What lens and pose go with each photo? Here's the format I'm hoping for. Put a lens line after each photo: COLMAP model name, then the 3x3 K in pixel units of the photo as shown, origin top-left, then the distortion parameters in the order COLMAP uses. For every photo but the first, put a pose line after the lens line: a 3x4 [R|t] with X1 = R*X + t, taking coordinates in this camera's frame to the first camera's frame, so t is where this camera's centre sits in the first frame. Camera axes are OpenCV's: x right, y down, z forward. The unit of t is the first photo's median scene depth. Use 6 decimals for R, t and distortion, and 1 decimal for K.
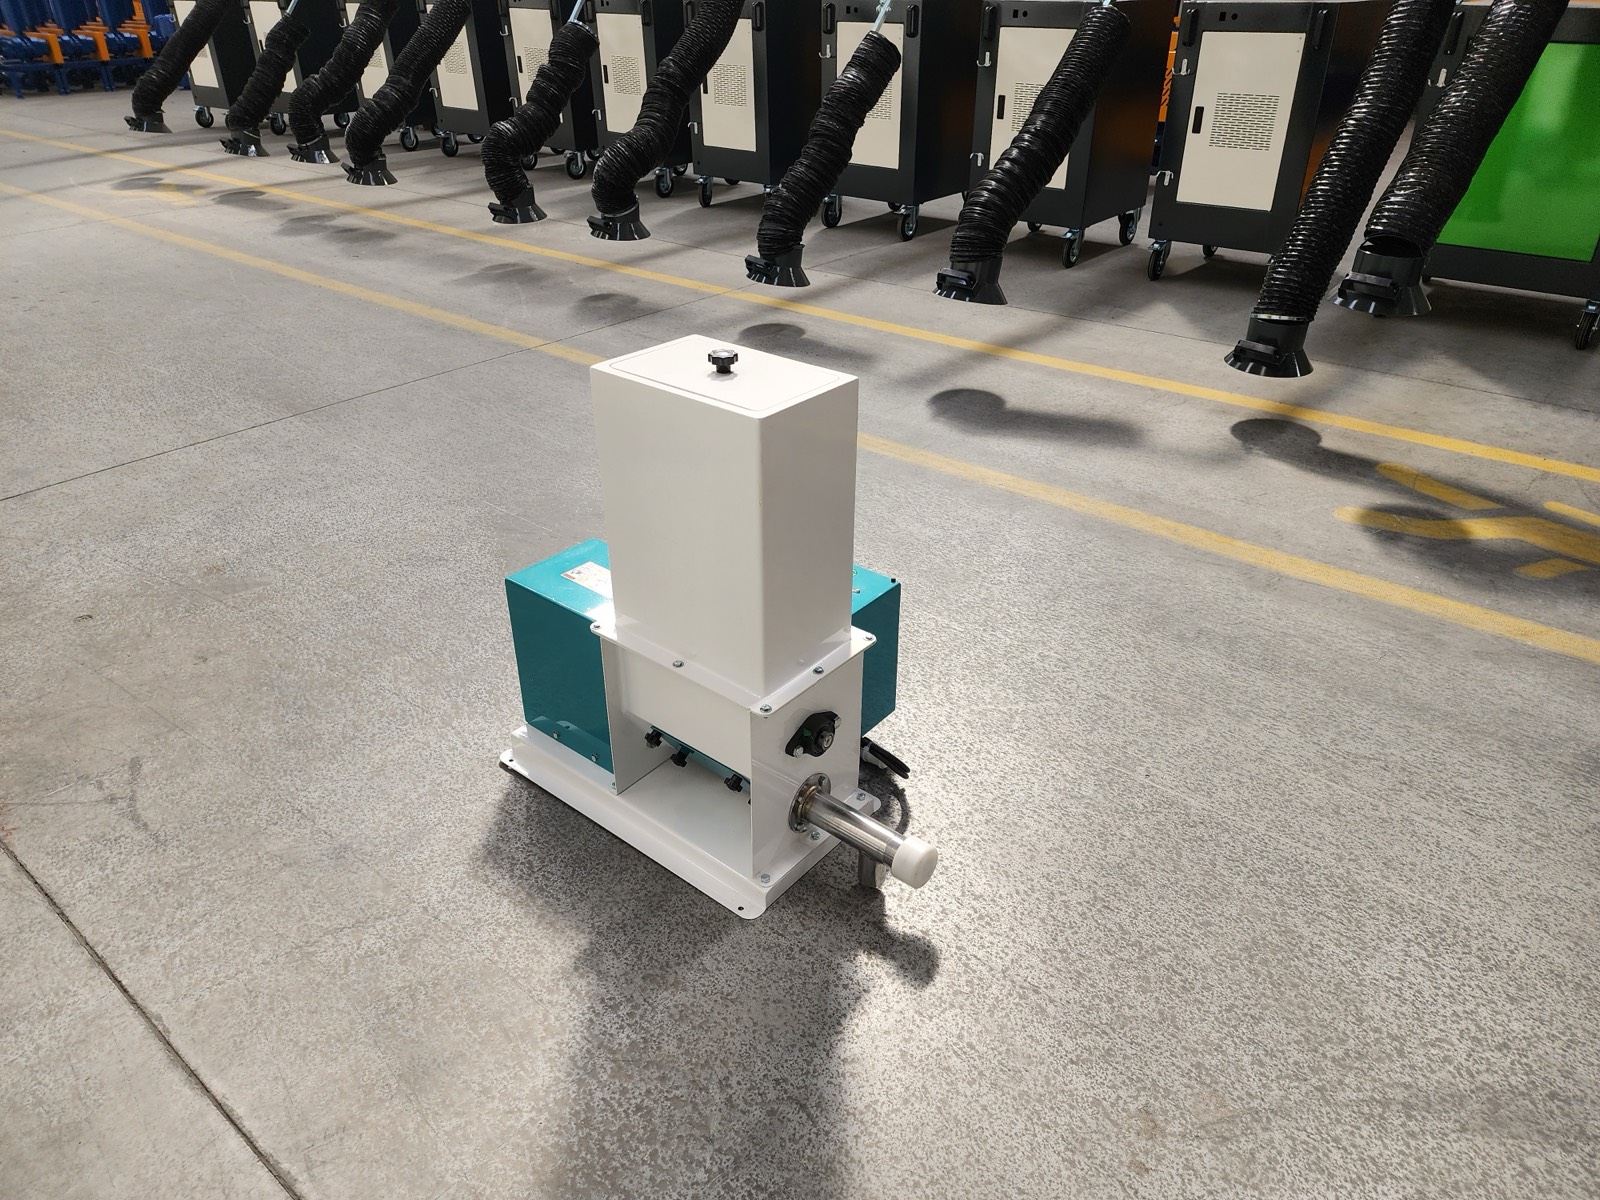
lens RADIAL K [[1068.8, 0, 797.1], [0, 1068.8, 606.3], [0, 0, 1]] dist [0.070324, -0.062924]
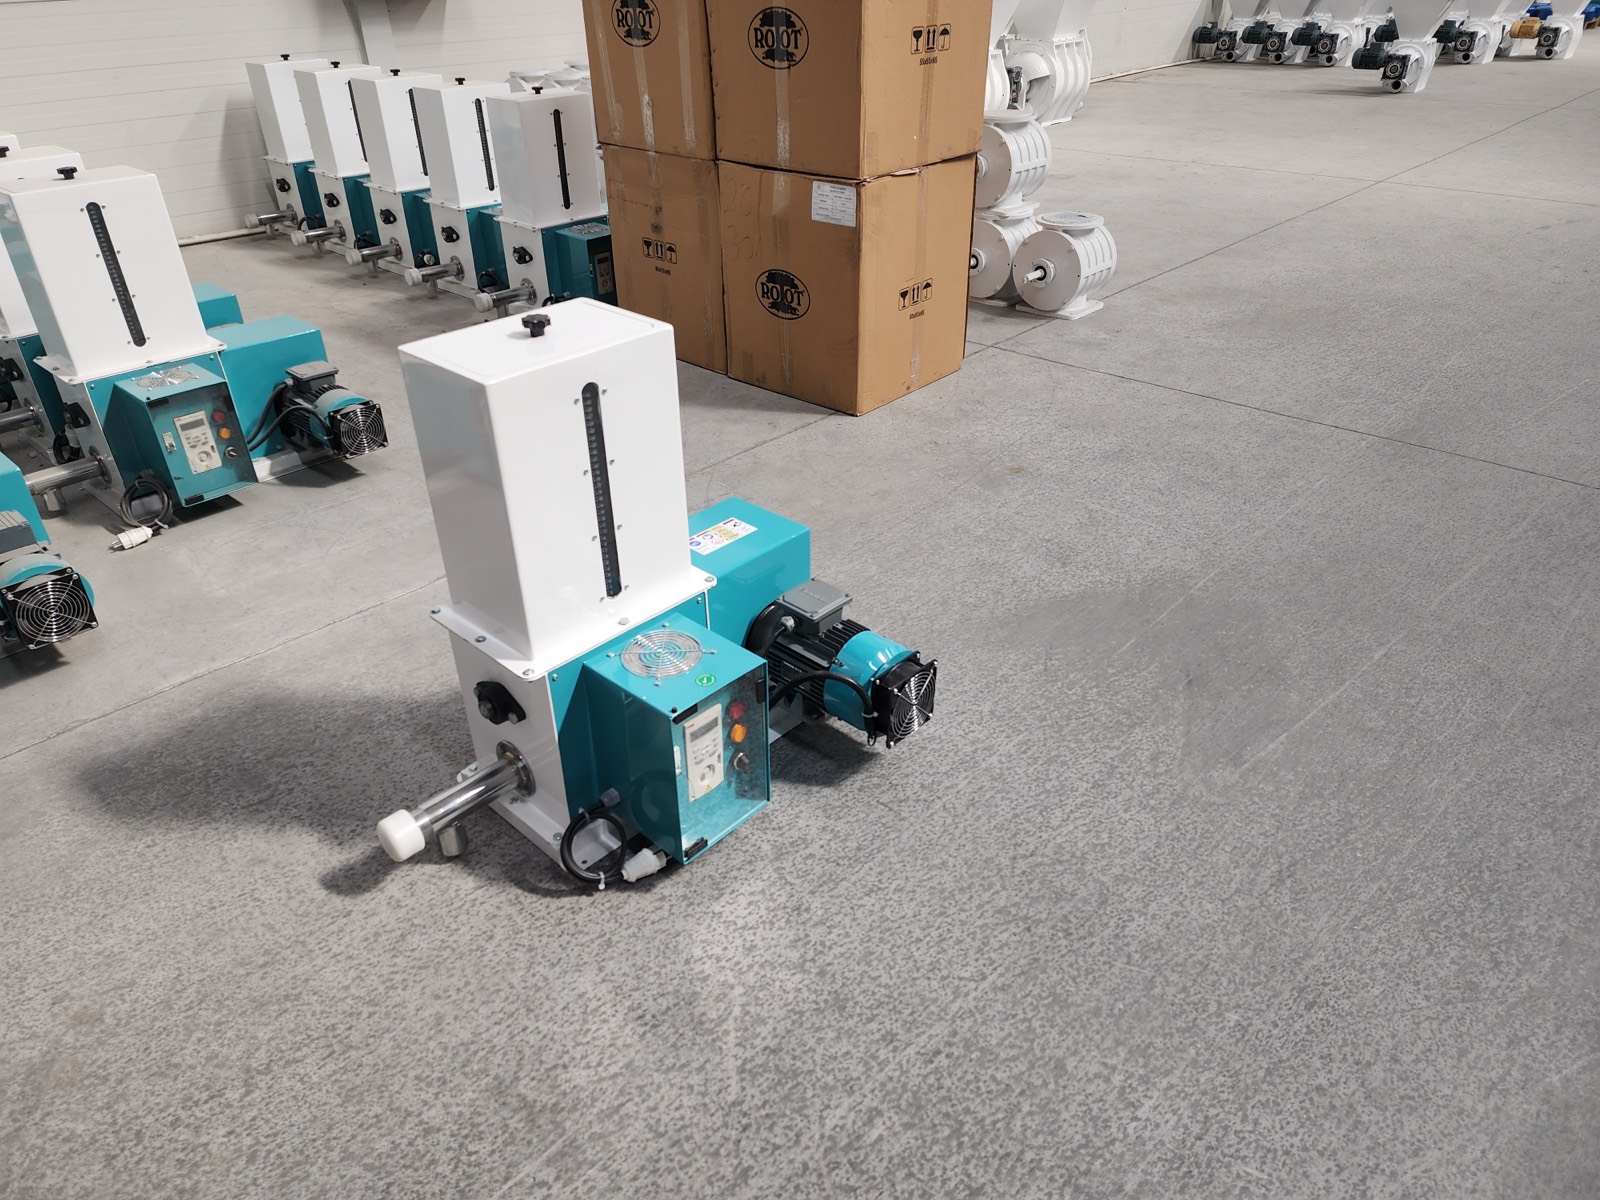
lens RADIAL K [[1064.9, 0, 788.0], [0, 1064.9, 592.3], [0, 0, 1]] dist [0.073985, -0.064742]
pose [[-0.071121, 0.515509, -0.853927, 0.839216], [-0.488484, 0.728410, 0.480420, -0.597536], [0.869670, 0.451298, 0.200013, 1.024082]]
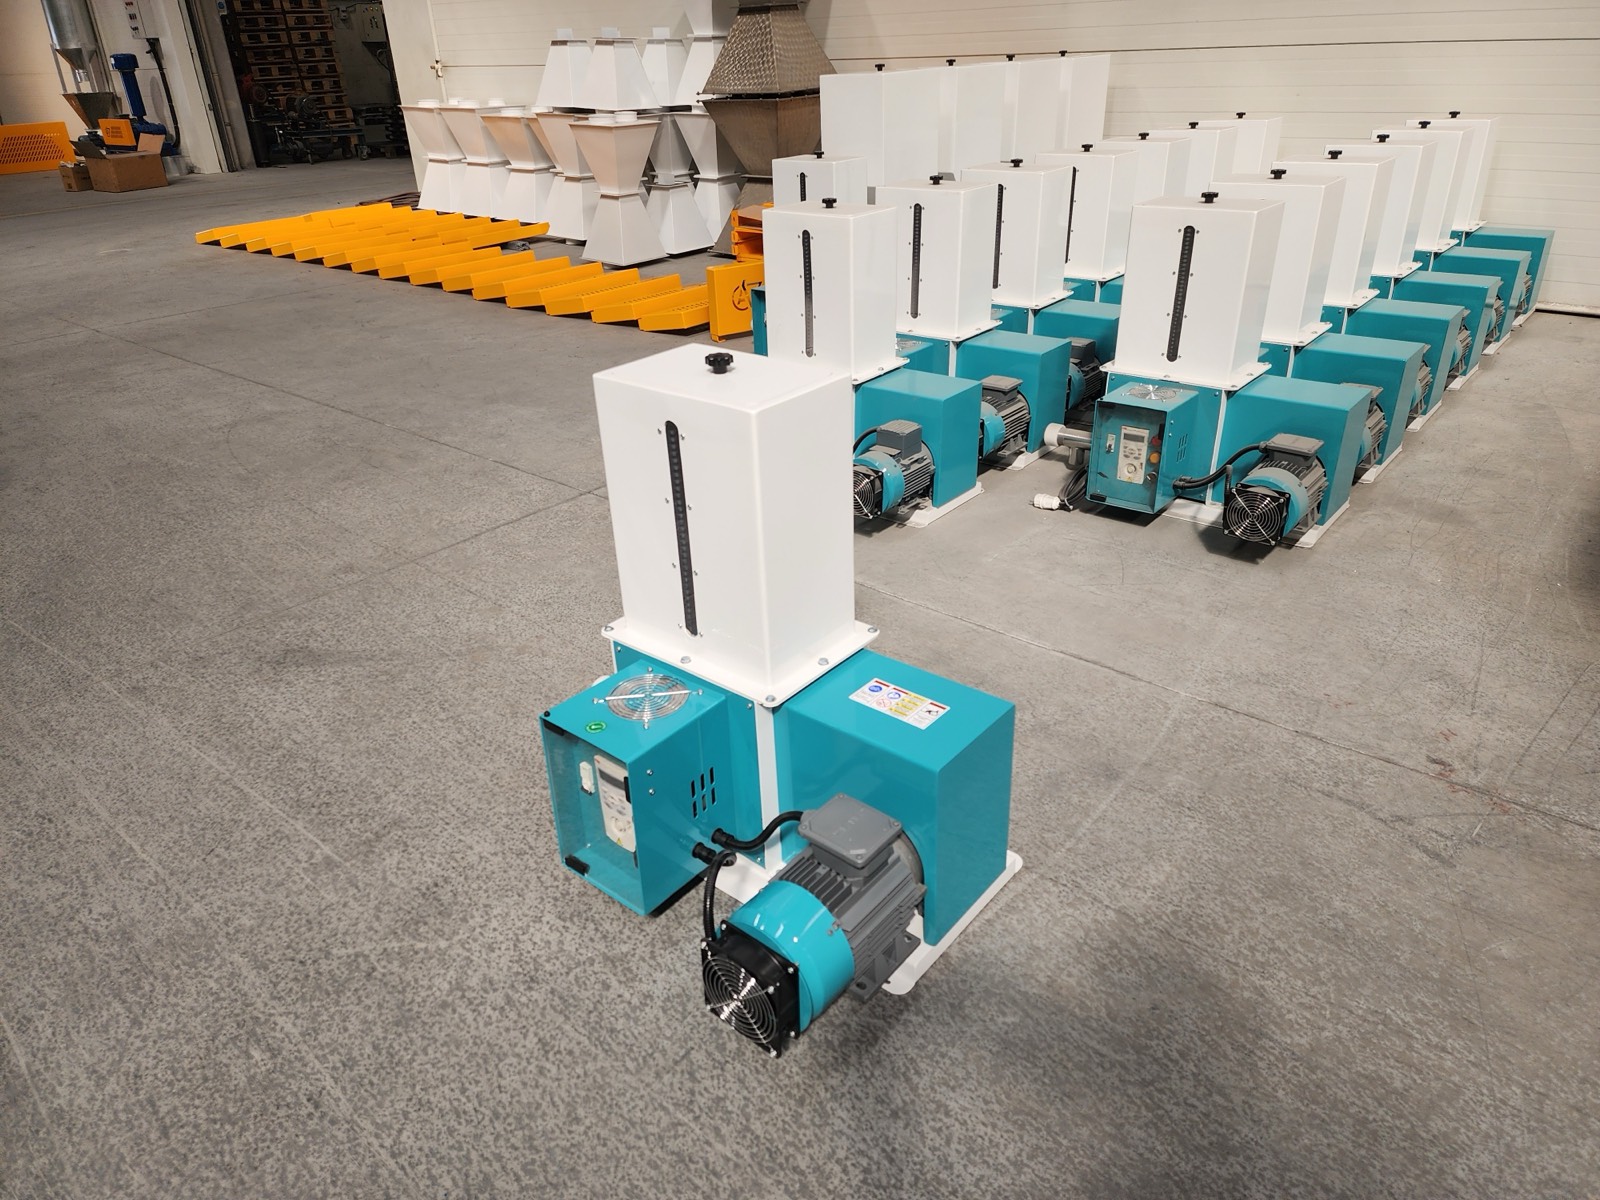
lens RADIAL K [[1064.9, 0, 788.0], [0, 1064.9, 592.3], [0, 0, 1]] dist [0.073985, -0.064742]
pose [[-0.999330, 0.026773, 0.024953, -0.204106], [0.035425, 0.536299, 0.843284, -0.923969], [0.009195, 0.843603, -0.536888, 1.639026]]
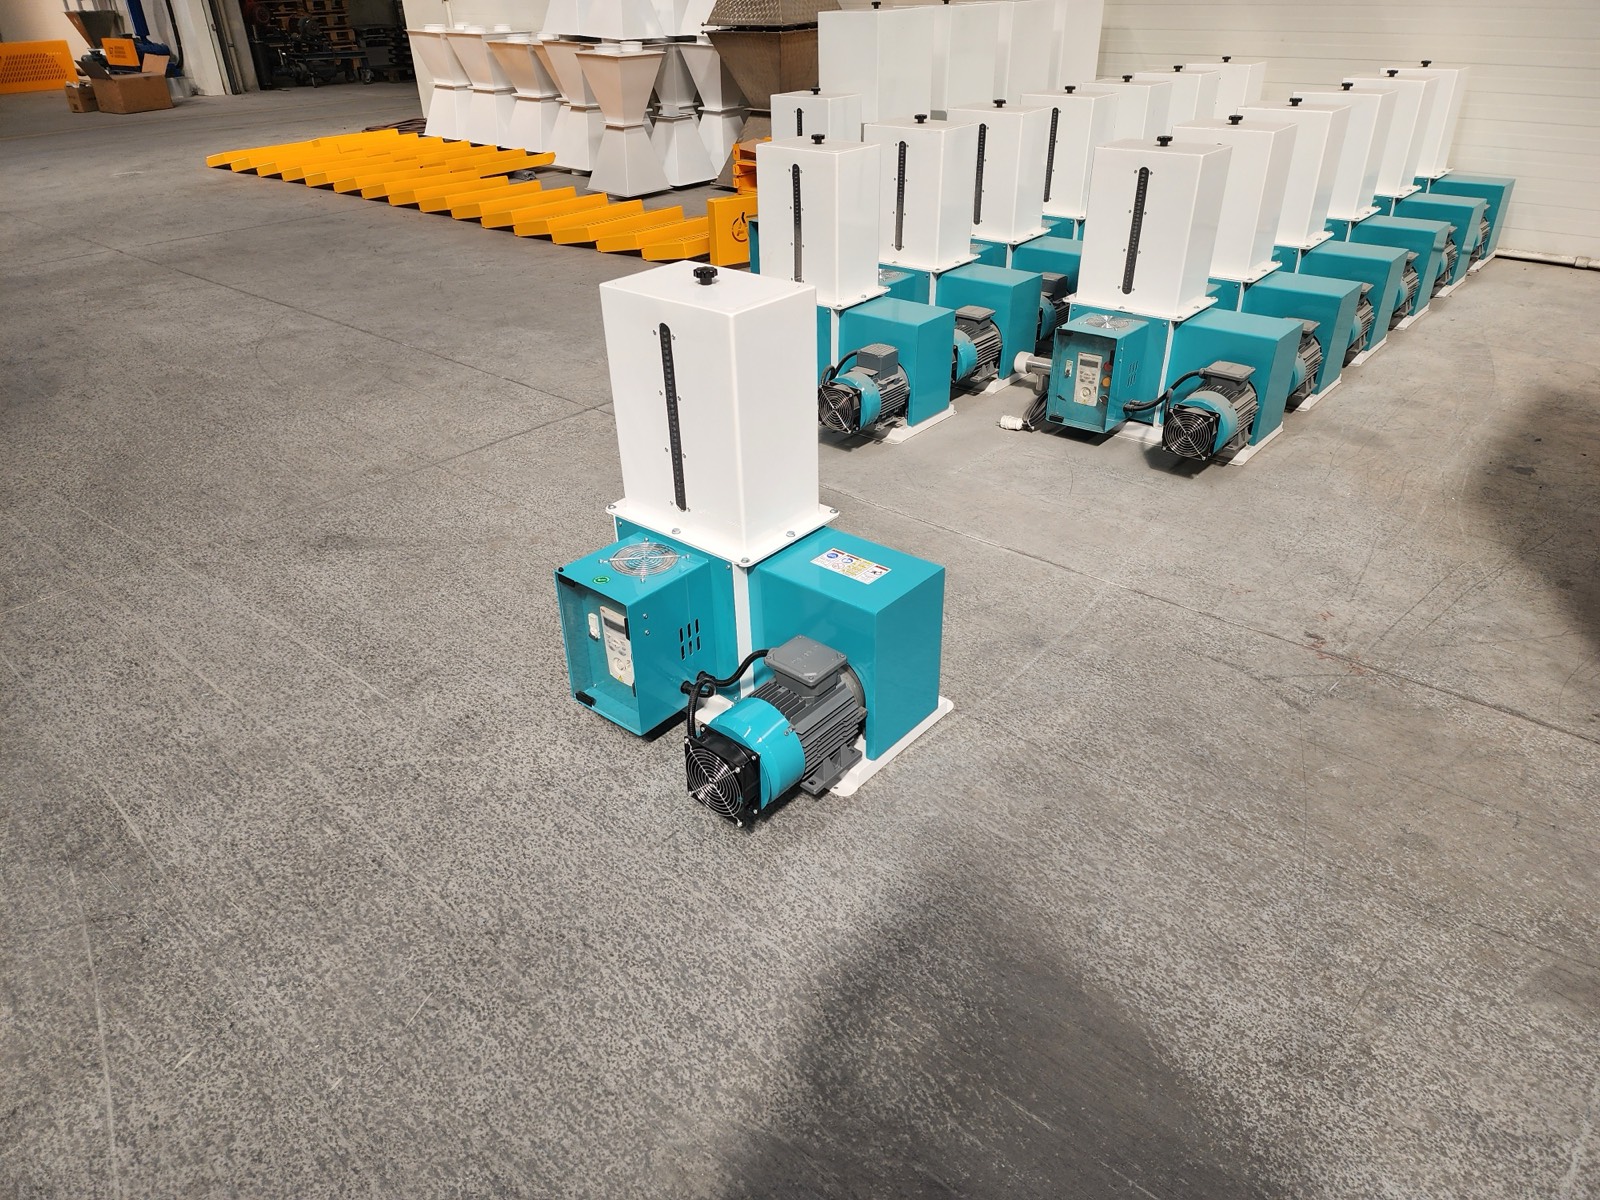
lens RADIAL K [[1068.8, 0, 797.1], [0, 1068.8, 606.3], [0, 0, 1]] dist [0.070324, -0.062924]
pose [[-0.999744, 0.008273, 0.021058, -0.245948], [0.022434, 0.483088, 0.875284, -1.072009], [-0.002932, 0.875533, -0.483150, 1.827285]]
